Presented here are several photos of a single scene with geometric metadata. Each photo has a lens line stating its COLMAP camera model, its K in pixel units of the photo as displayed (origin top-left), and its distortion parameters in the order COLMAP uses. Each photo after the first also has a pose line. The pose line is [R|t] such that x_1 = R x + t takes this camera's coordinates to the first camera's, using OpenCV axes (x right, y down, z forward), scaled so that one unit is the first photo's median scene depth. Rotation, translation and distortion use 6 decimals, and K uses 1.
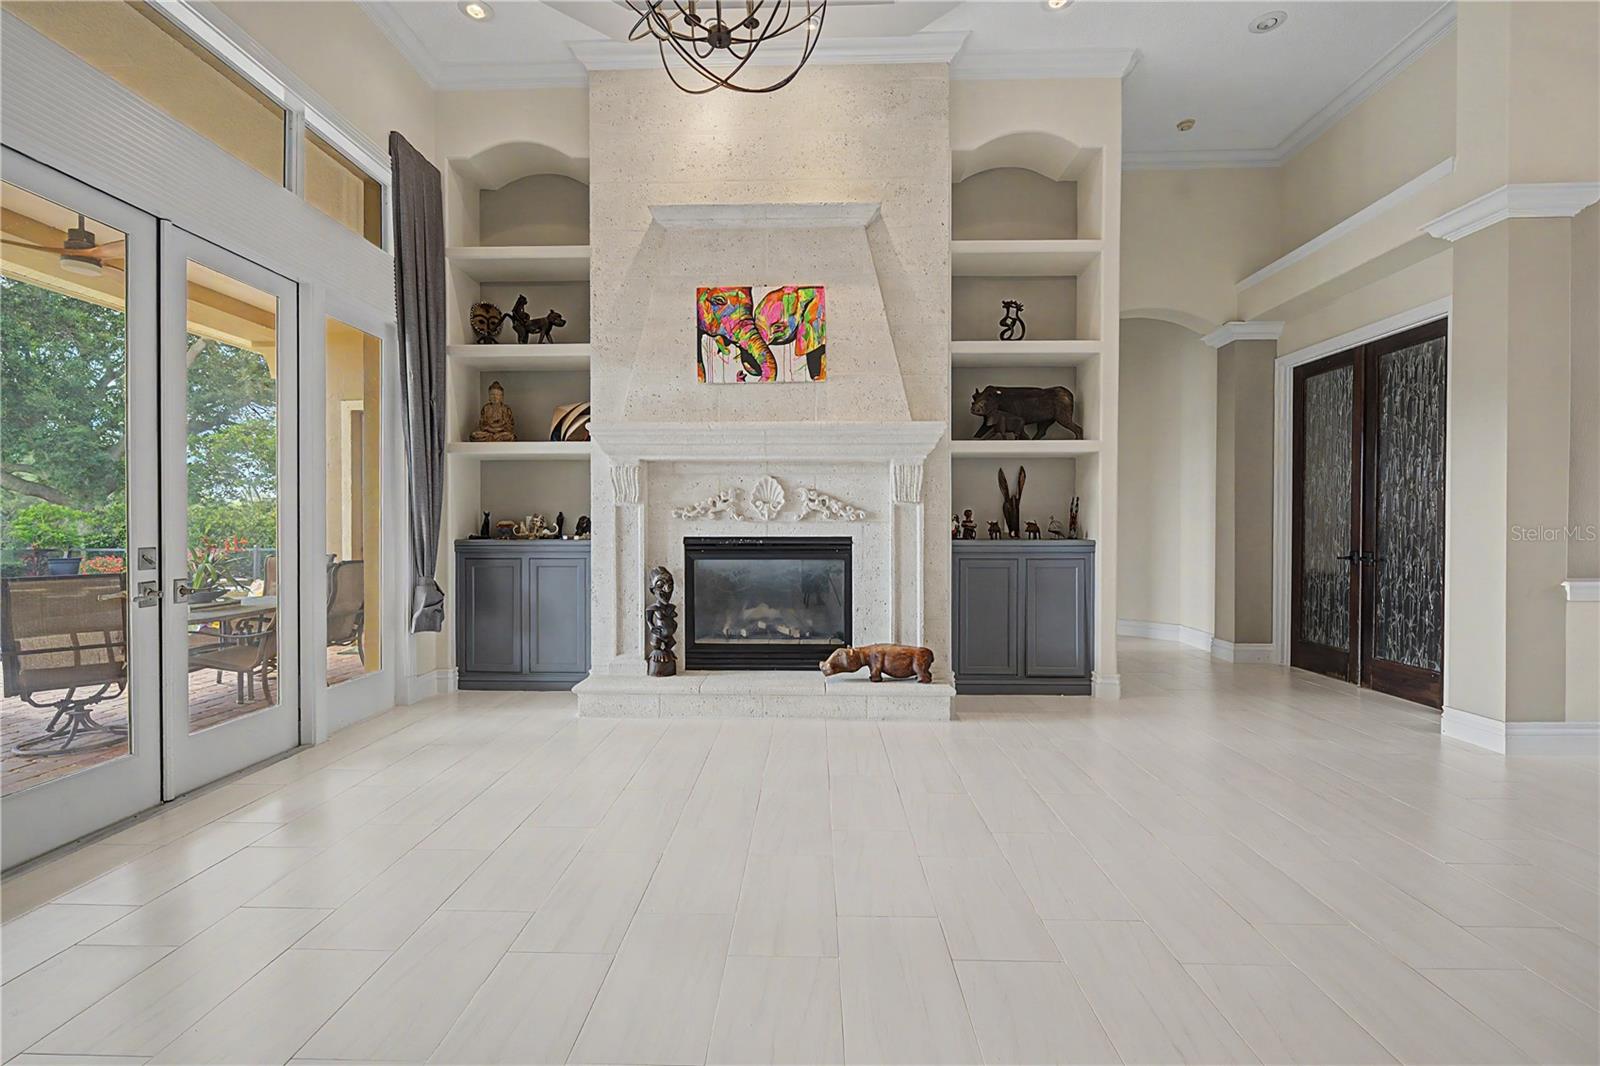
lens RADIAL K [[708.7, 0, 799.6], [0, 708.7, 534.7], [0, 0, 1]] dist [-0.000052, 0.000313]
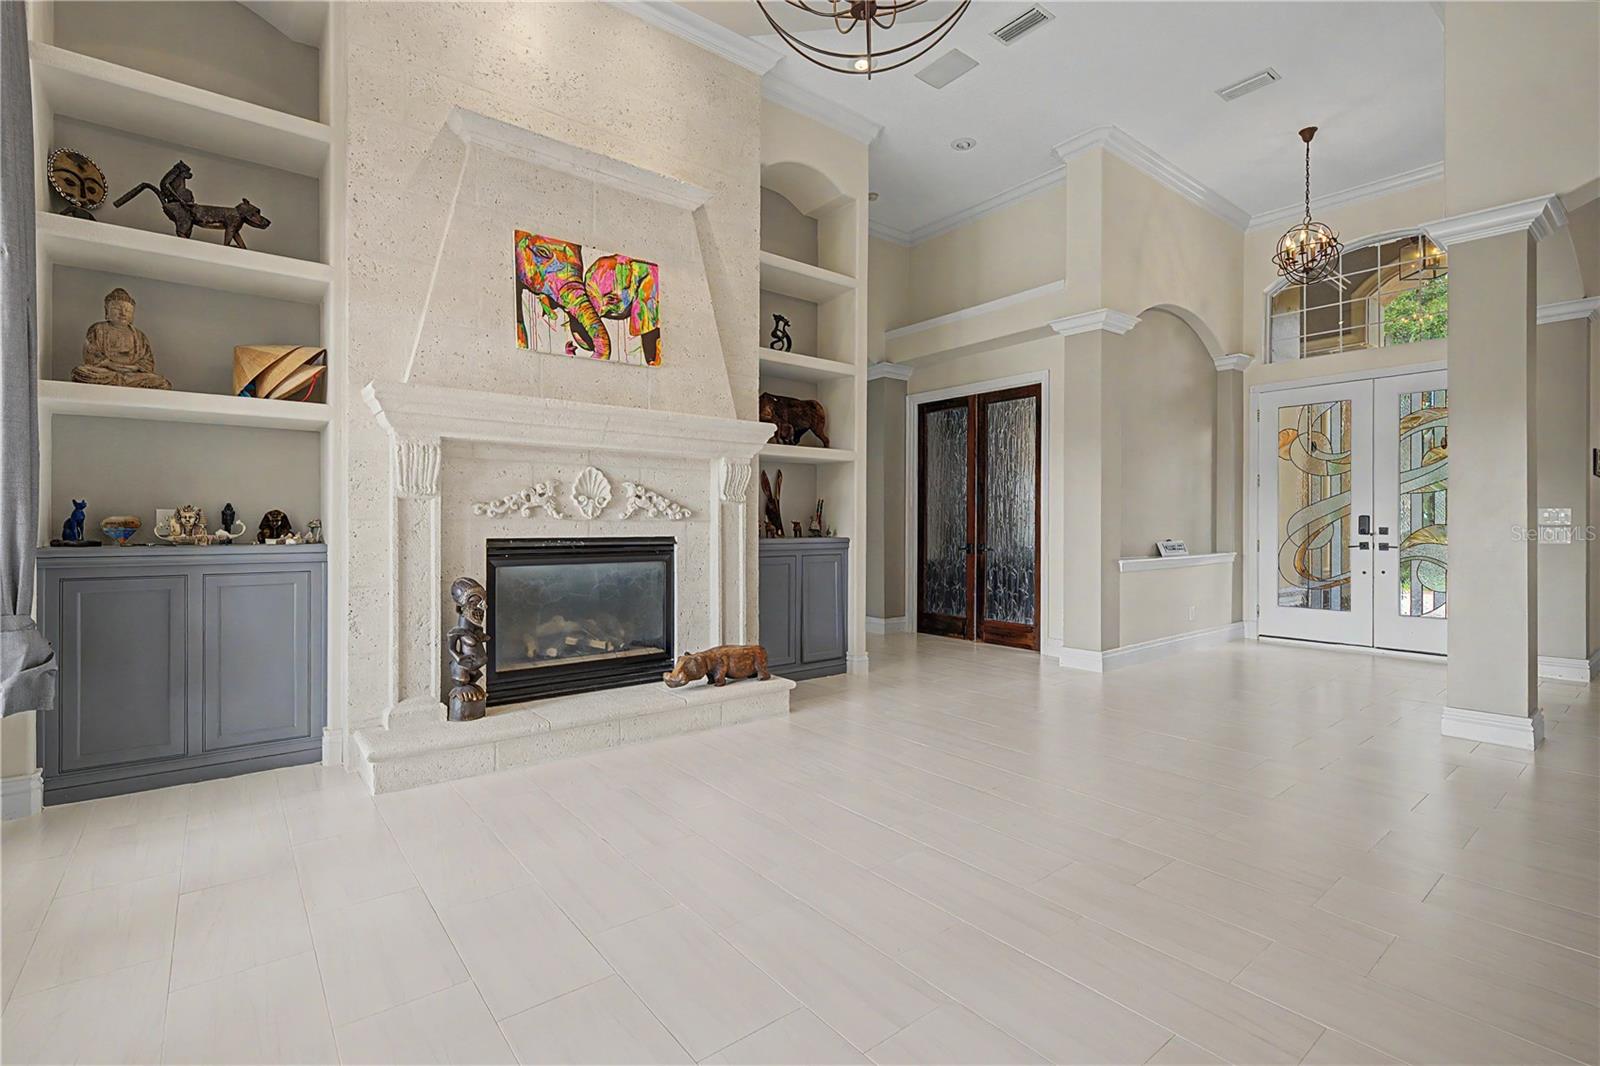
lens RADIAL K [[708.7, 0, 794.3], [0, 708.7, 526.3], [0, 0, 1]] dist [-0.000052, 0.000313]
pose [[0.775410, 0.000033, 0.631458, -0.395637], [0.003971, 0.999980, -0.004929, -0.005330], [-0.631446, 0.006329, 0.775394, 0.171186]]
